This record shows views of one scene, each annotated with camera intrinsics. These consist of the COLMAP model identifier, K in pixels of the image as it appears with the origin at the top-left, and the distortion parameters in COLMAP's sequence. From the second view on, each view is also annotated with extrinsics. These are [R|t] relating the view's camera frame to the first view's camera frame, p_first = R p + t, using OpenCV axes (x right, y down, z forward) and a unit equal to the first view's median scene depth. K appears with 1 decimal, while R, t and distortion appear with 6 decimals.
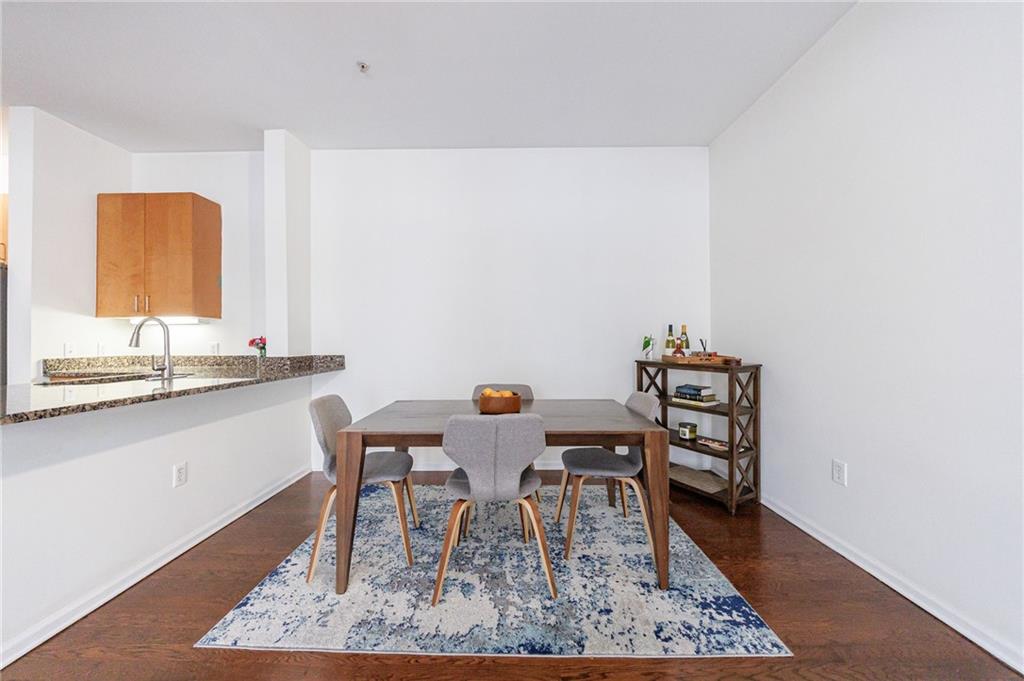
lens RADIAL K [[365.3, 0, 508.3], [0, 365.3, 341.7], [0, 0, 1]] dist [-0.010131, 0.000864]
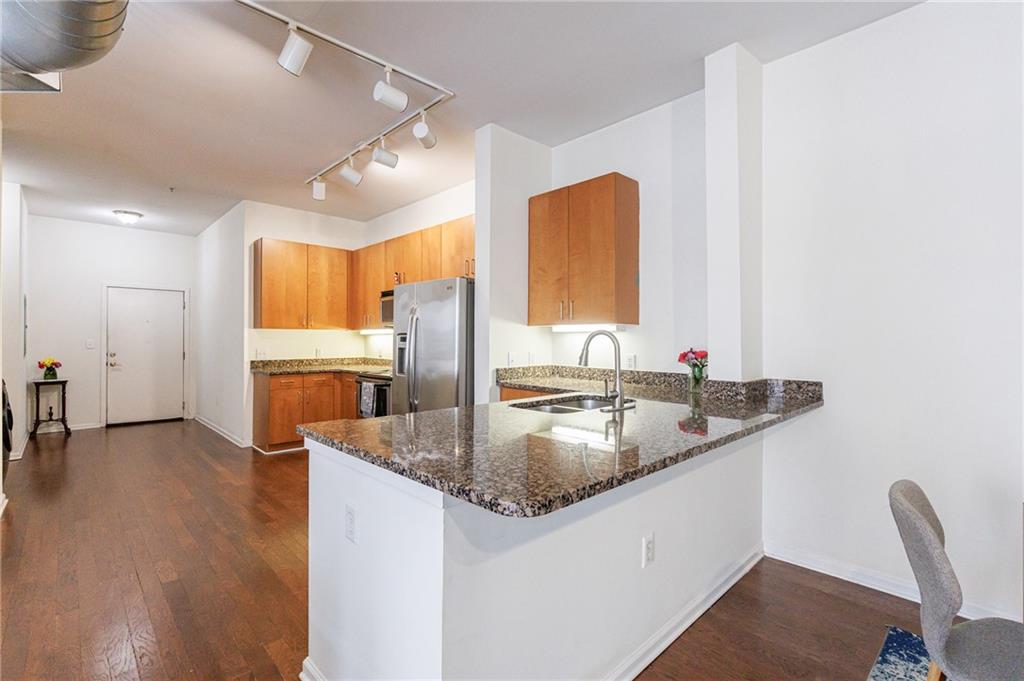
lens RADIAL K [[455.7, 0, 513.4], [0, 455.7, 339.7], [0, 0, 1]] dist [0.003345, -0.001061]
pose [[0.702313, 0.009671, -0.711803, -0.328915], [-0.006085, 0.999953, 0.007582, -0.043091], [0.711842, -0.000994, 0.702338, 0.123667]]
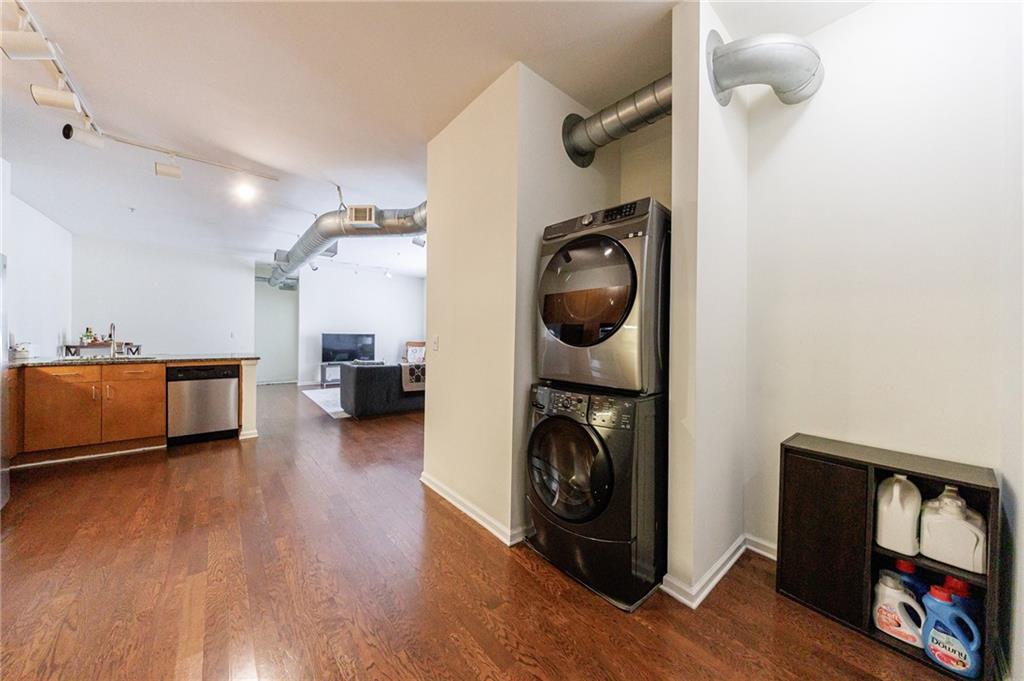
lens RADIAL K [[348.7, 0, 511.9], [0, 348.7, 337.7], [0, 0, 1]] dist [-0.003131, -0.000231]
pose [[-0.644990, -0.007269, 0.764156, -2.835655], [-0.011146, 0.999938, 0.000104, -0.017568], [-0.764110, -0.008451, -0.645031, 0.490247]]
